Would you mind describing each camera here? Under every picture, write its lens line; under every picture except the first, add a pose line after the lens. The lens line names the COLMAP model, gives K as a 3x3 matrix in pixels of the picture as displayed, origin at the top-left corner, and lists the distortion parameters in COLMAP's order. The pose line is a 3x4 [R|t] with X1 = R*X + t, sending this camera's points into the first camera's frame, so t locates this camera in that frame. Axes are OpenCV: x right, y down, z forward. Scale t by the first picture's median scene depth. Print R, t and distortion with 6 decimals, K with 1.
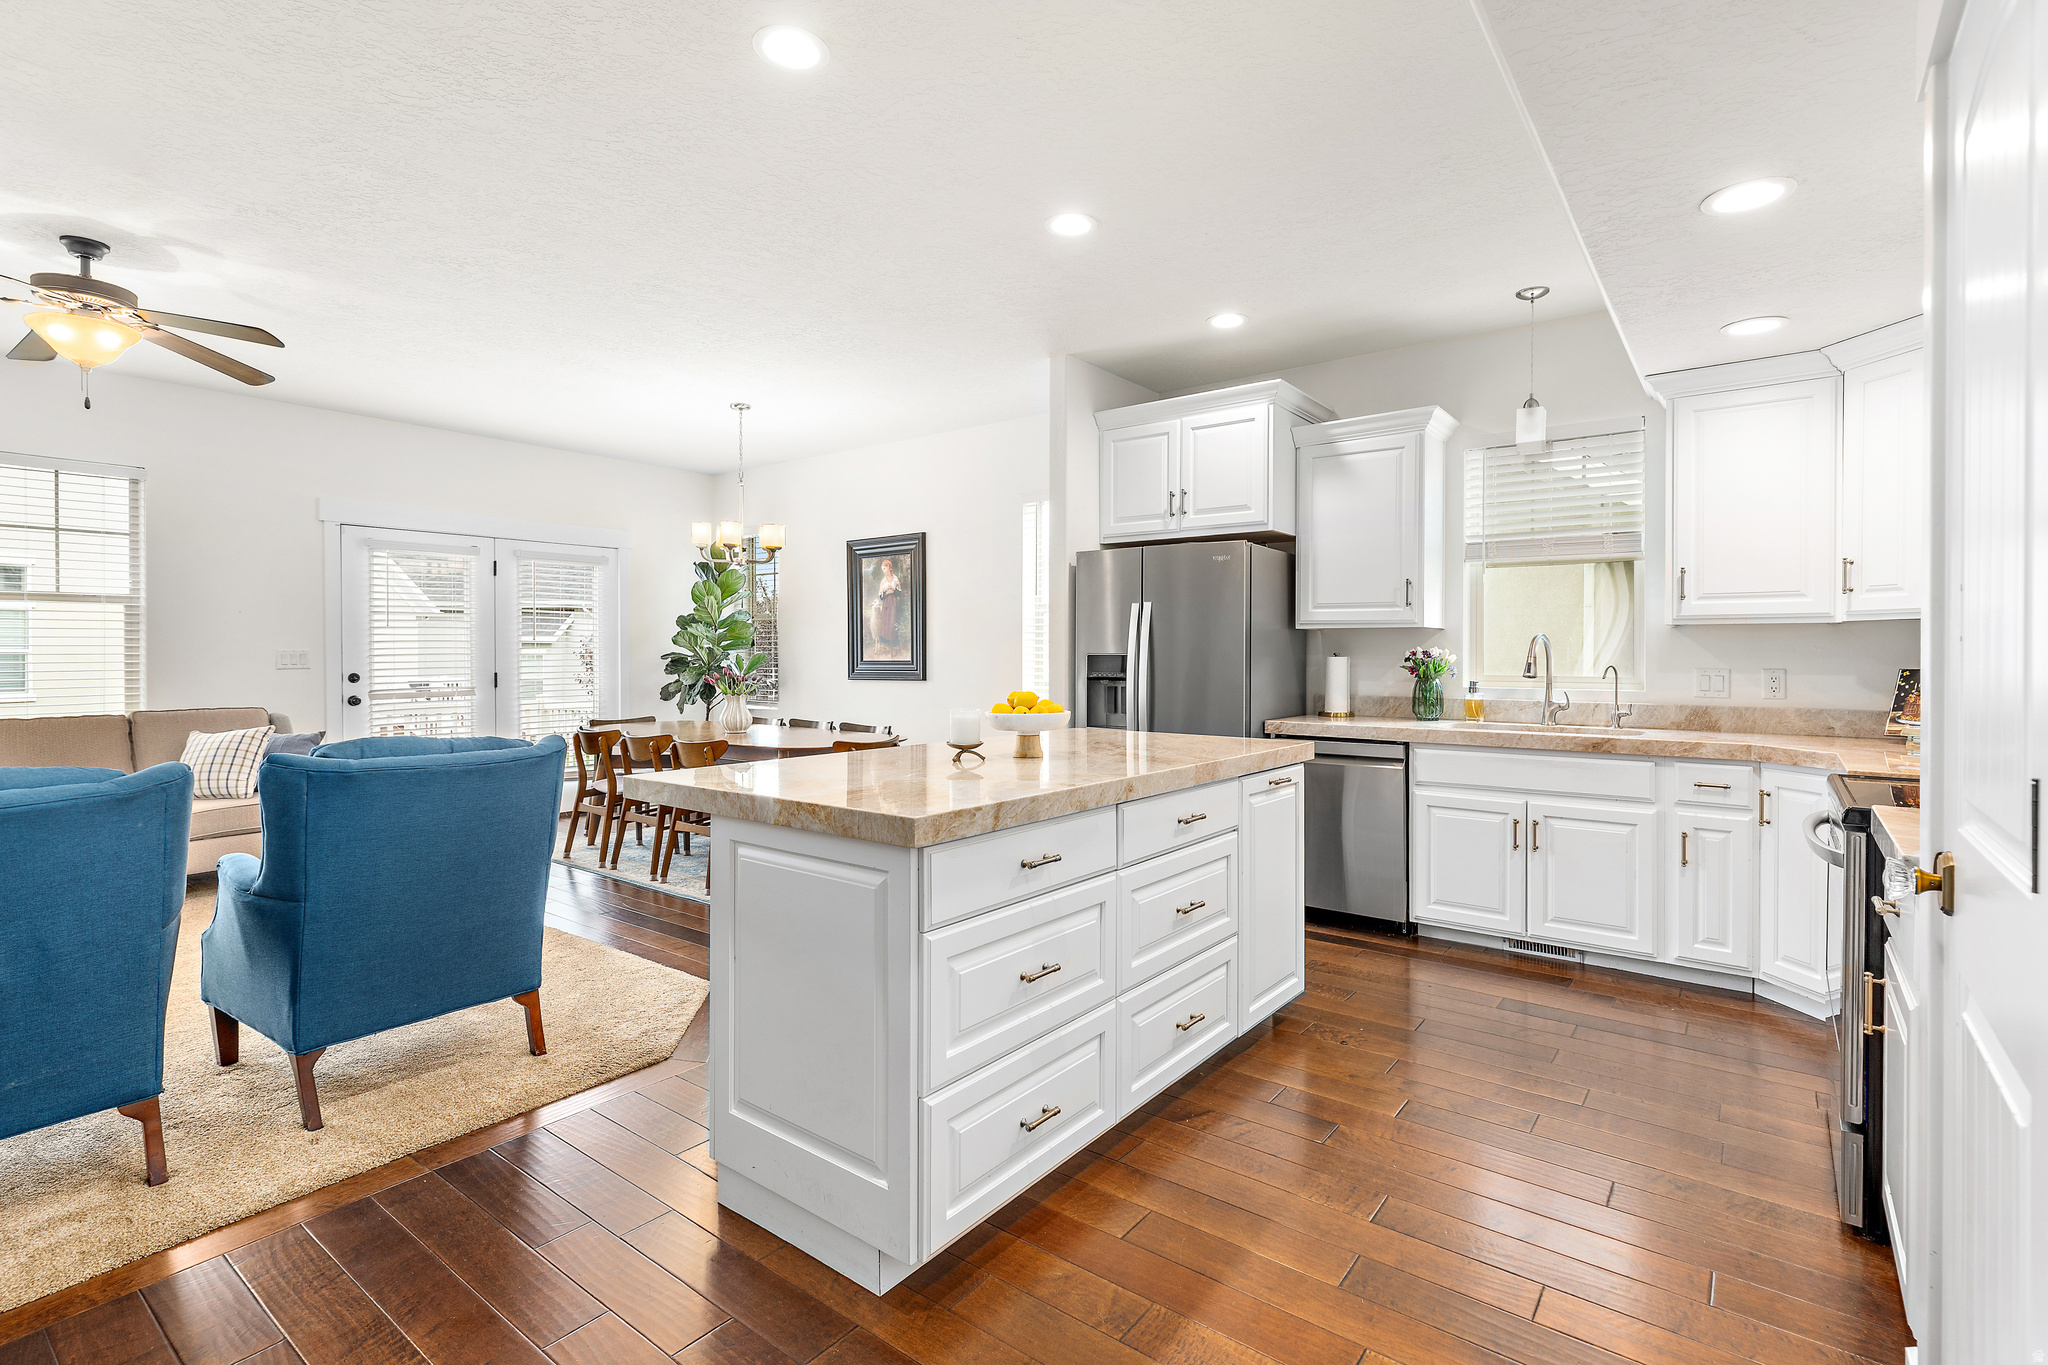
lens RADIAL K [[960.5, 0, 1034.1], [0, 960.5, 658.4], [0, 0, 1]] dist [0.014480, -0.000291]
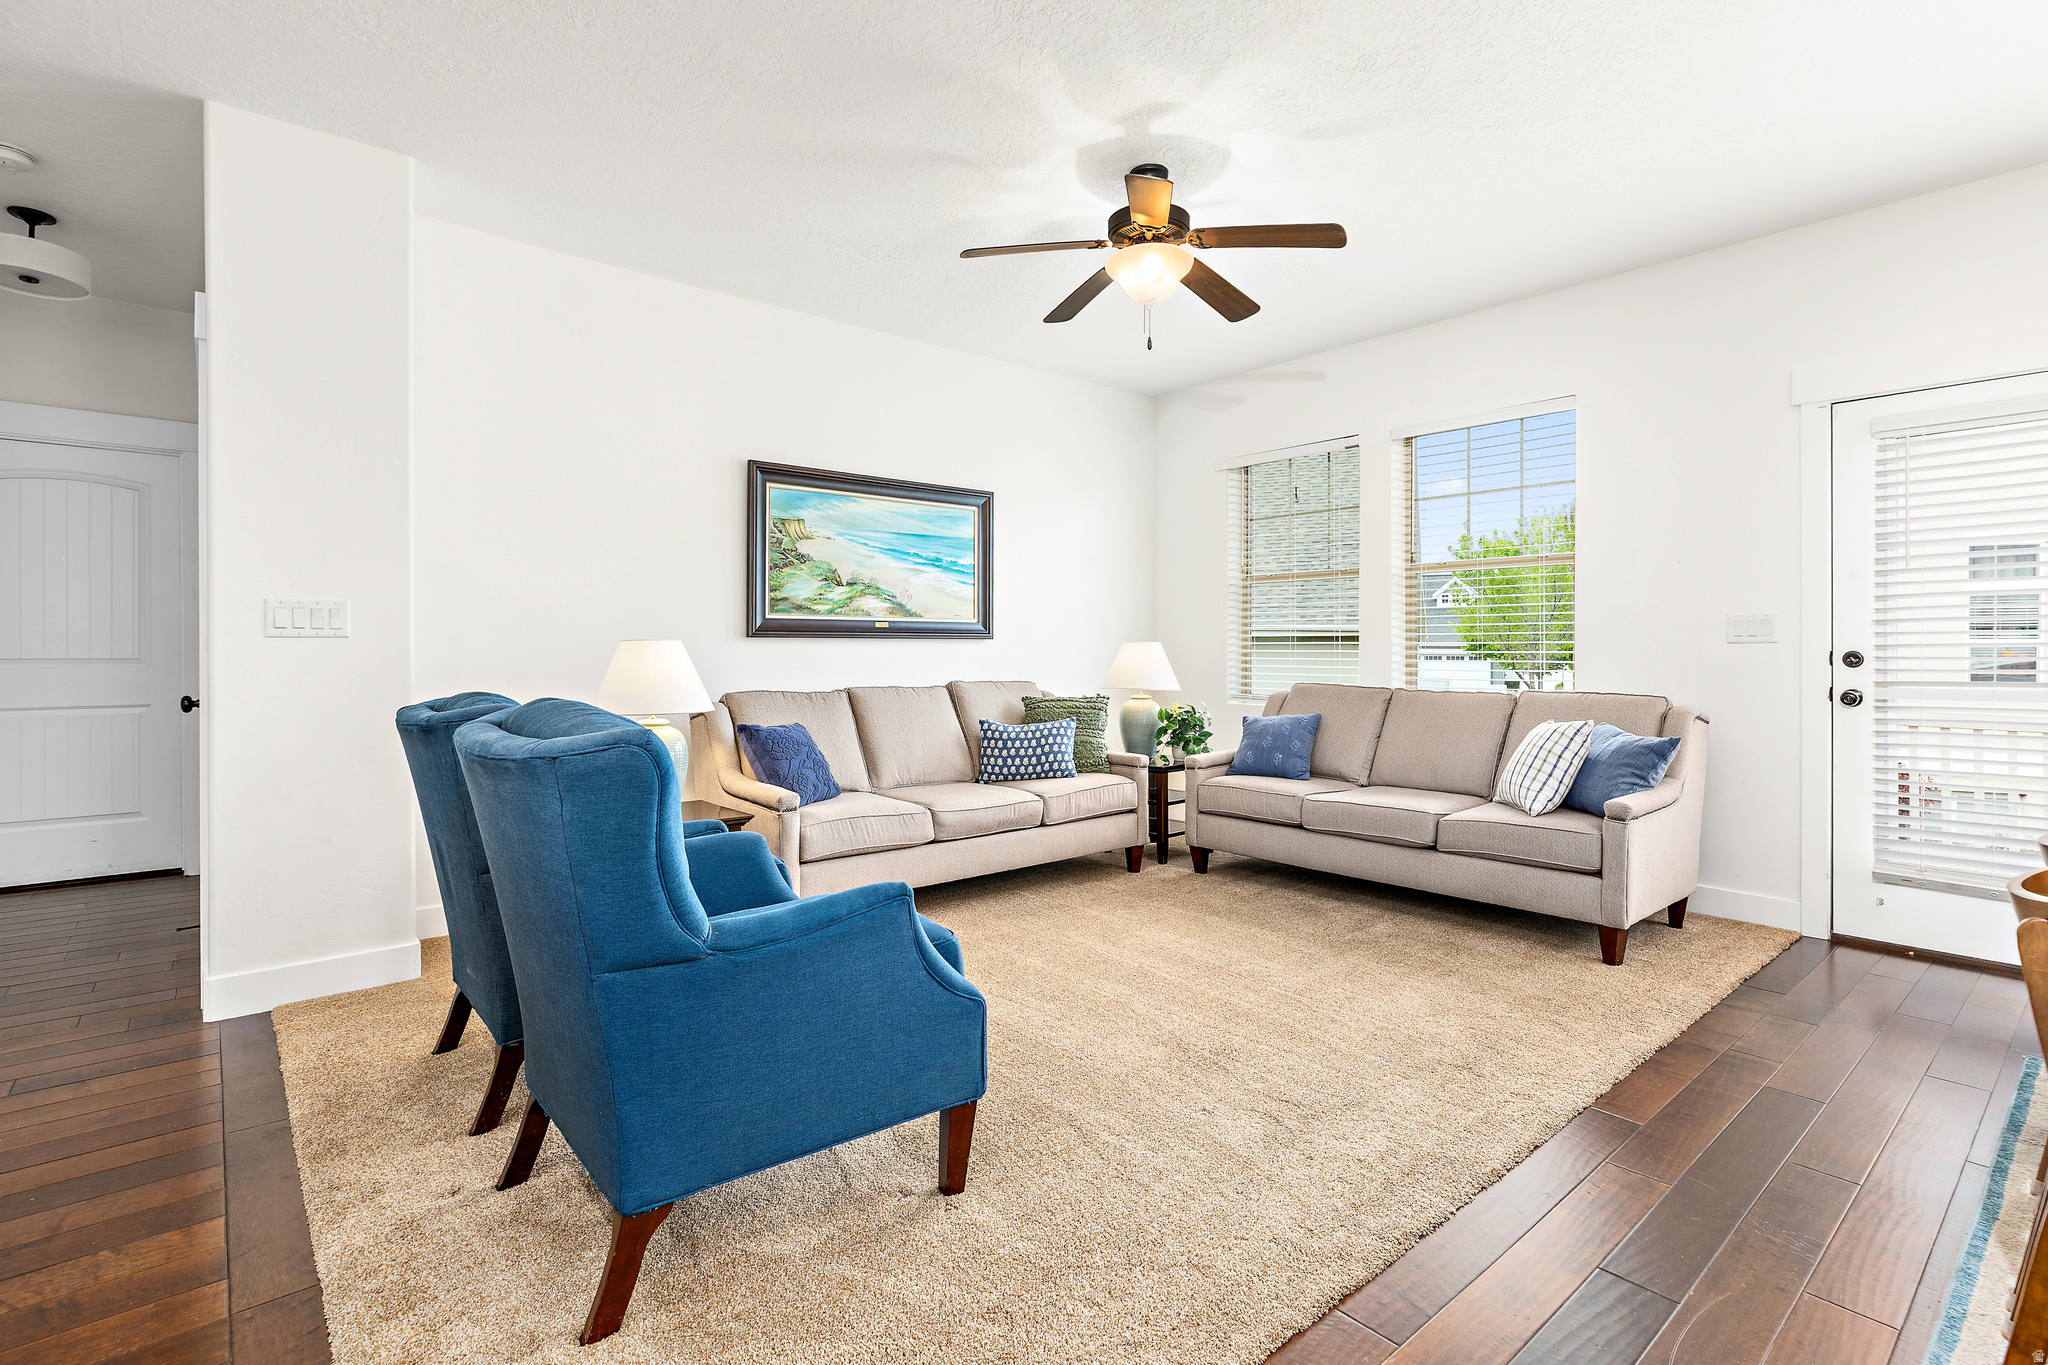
lens RADIAL K [[960.1, 0, 1035.3], [0, 960.1, 649.8], [0, 0, 1]] dist [-0.000340, 0.000173]
pose [[-0.202445, 0.001659, -0.979292, -0.037061], [-0.009417, 0.999949, 0.003641, 0.022363], [0.979248, 0.009959, -0.202419, 0.827193]]
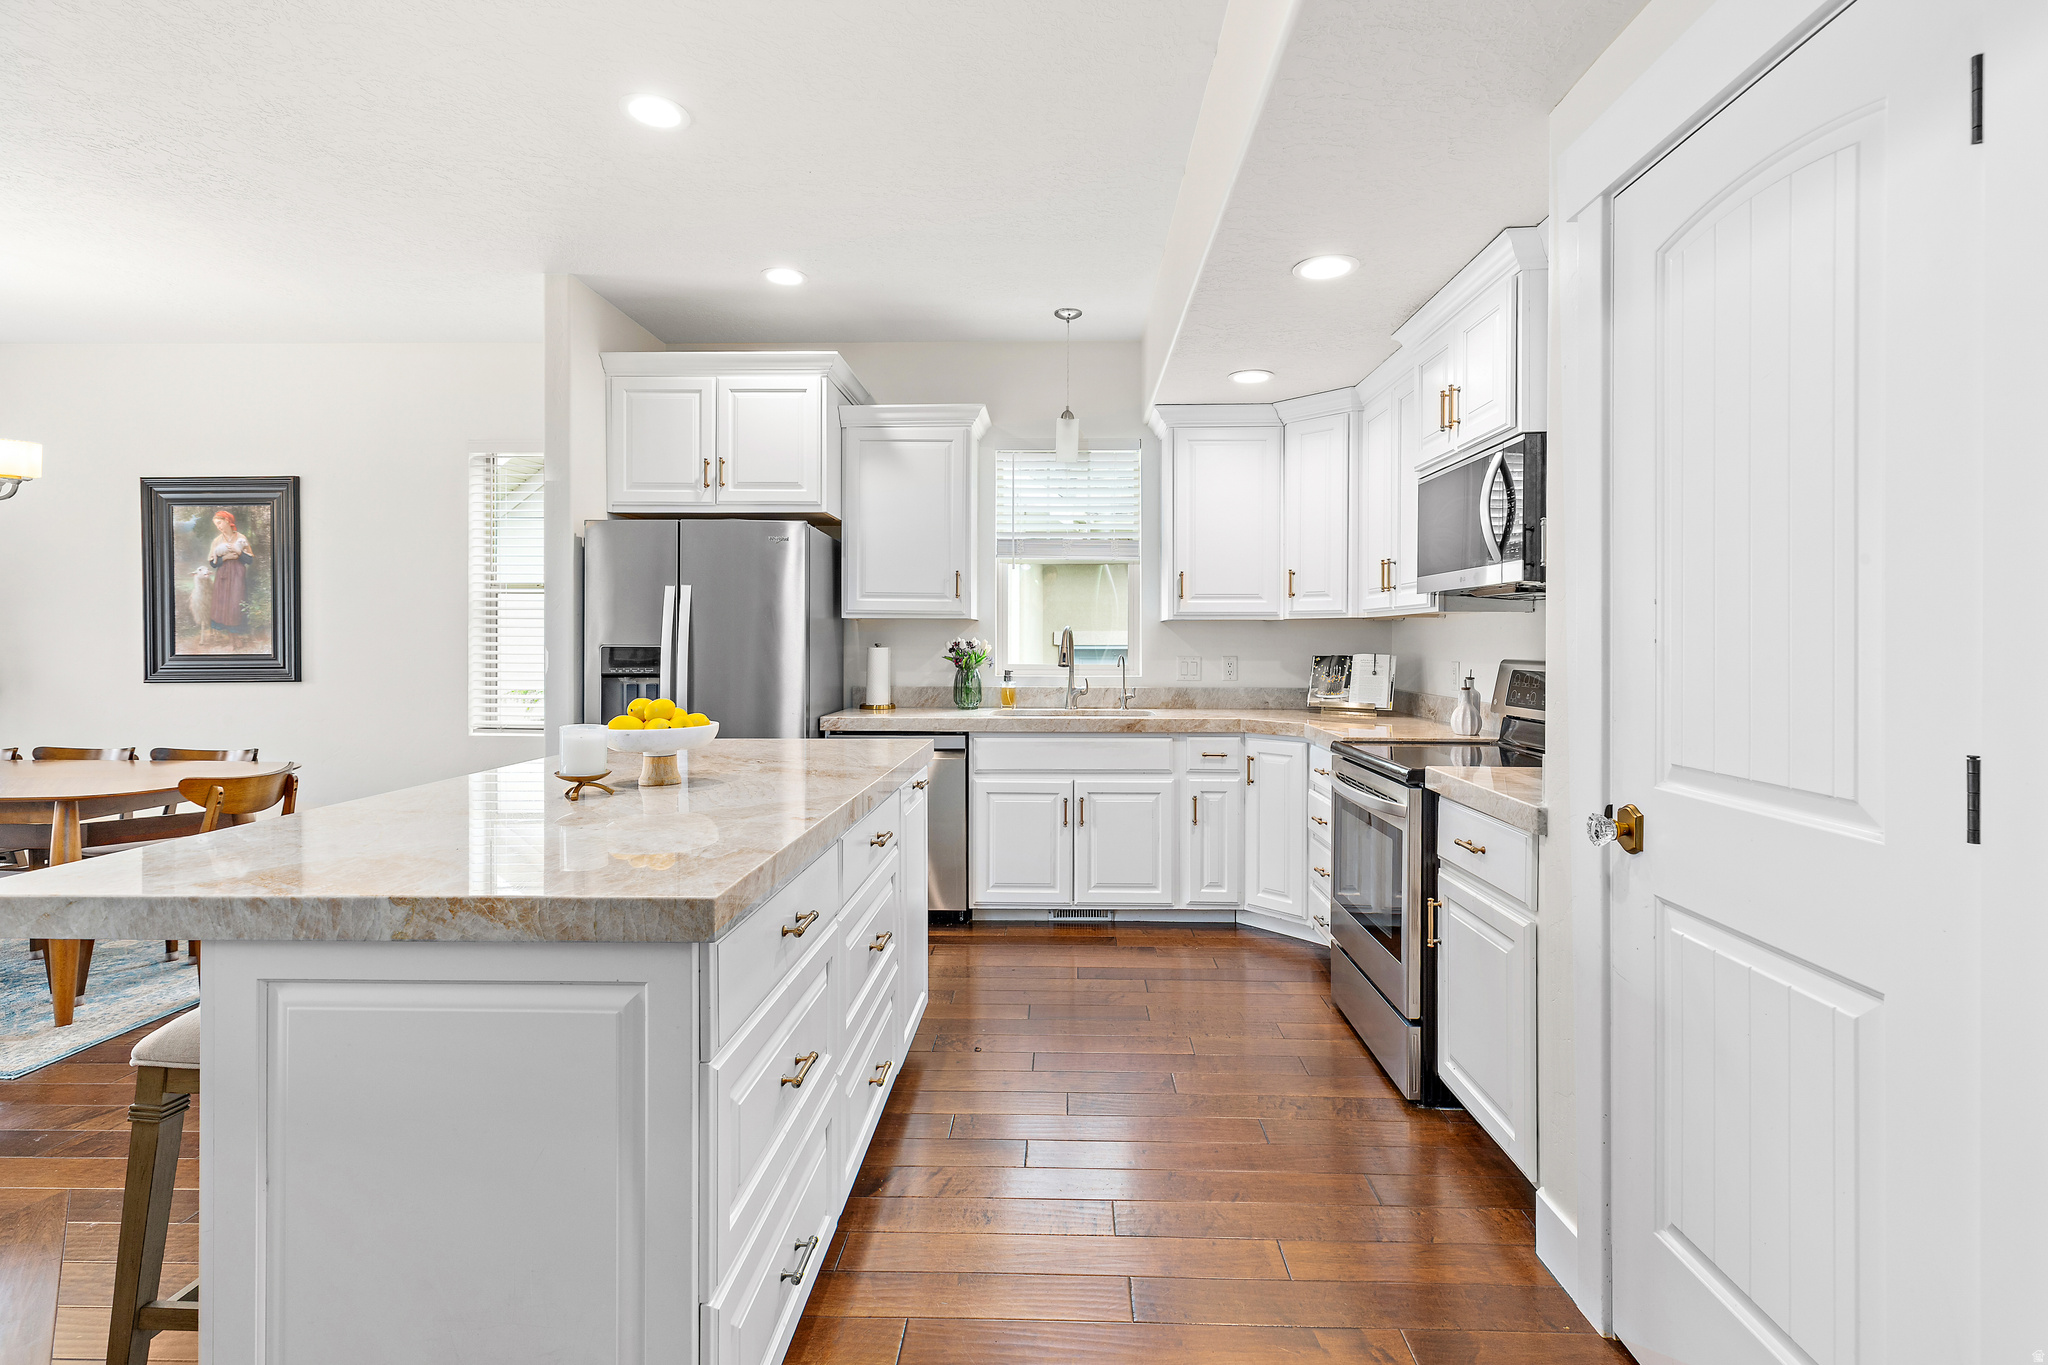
lens RADIAL K [[963.5, 0, 1038.0], [0, 963.5, 643.9], [0, 0, 1]] dist [0.014794, -0.000762]
pose [[0.812010, -0.003032, 0.583636, -0.125973], [0.003546, 0.999994, 0.000262, -0.005026], [-0.583633, 0.001857, 0.812016, 0.115717]]
